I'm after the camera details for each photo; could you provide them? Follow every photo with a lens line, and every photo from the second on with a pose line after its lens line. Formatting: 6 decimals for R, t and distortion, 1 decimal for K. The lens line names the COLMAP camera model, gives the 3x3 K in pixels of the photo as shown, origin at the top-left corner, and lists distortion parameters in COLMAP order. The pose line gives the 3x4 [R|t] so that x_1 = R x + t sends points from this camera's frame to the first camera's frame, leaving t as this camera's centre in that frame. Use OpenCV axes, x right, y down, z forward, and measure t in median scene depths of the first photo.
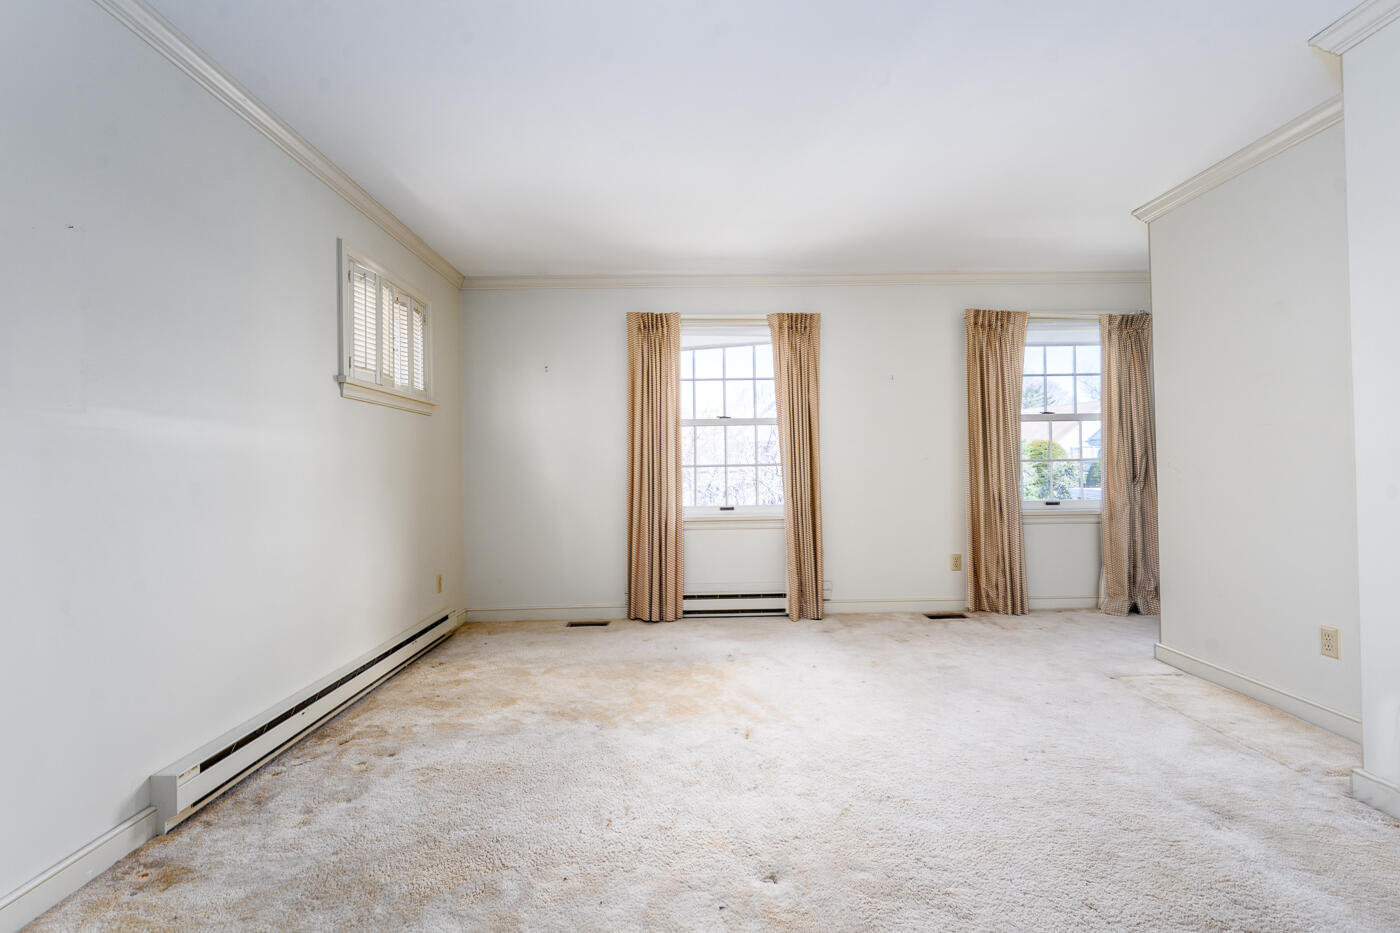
lens RADIAL K [[568.6, 0, 710.2], [0, 568.6, 466.5], [0, 0, 1]] dist [0.003391, -0.000920]
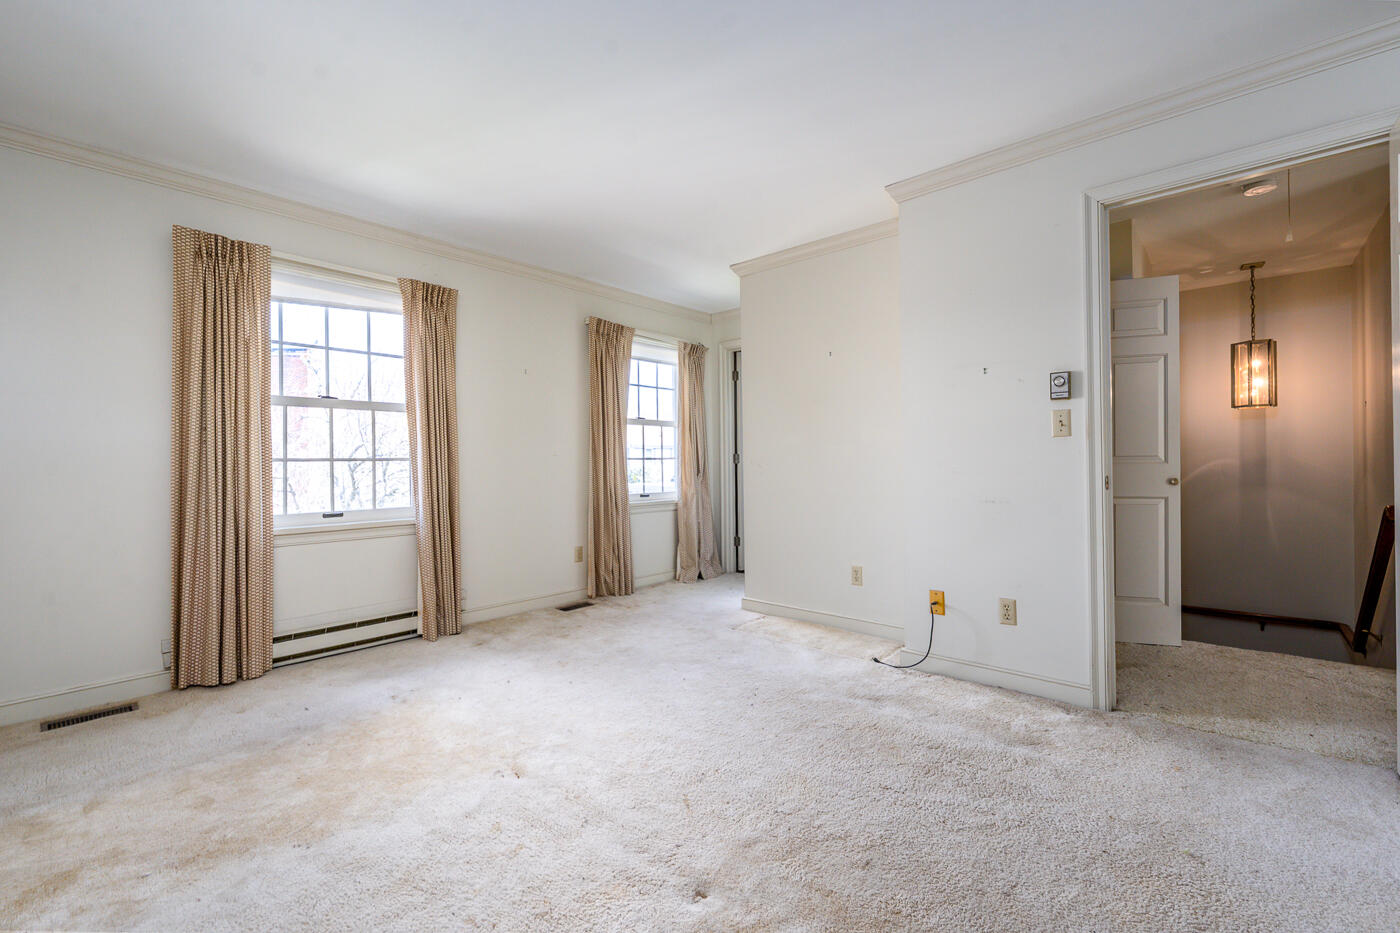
lens RADIAL K [[568.1, 0, 697.9], [0, 568.1, 468.2], [0, 0, 1]] dist [0.004150, -0.001911]
pose [[0.719021, 0.001222, 0.694987, -0.160777], [-0.003068, 0.999994, 0.001416, 0.007380], [-0.694981, -0.003150, 0.719021, 0.099889]]
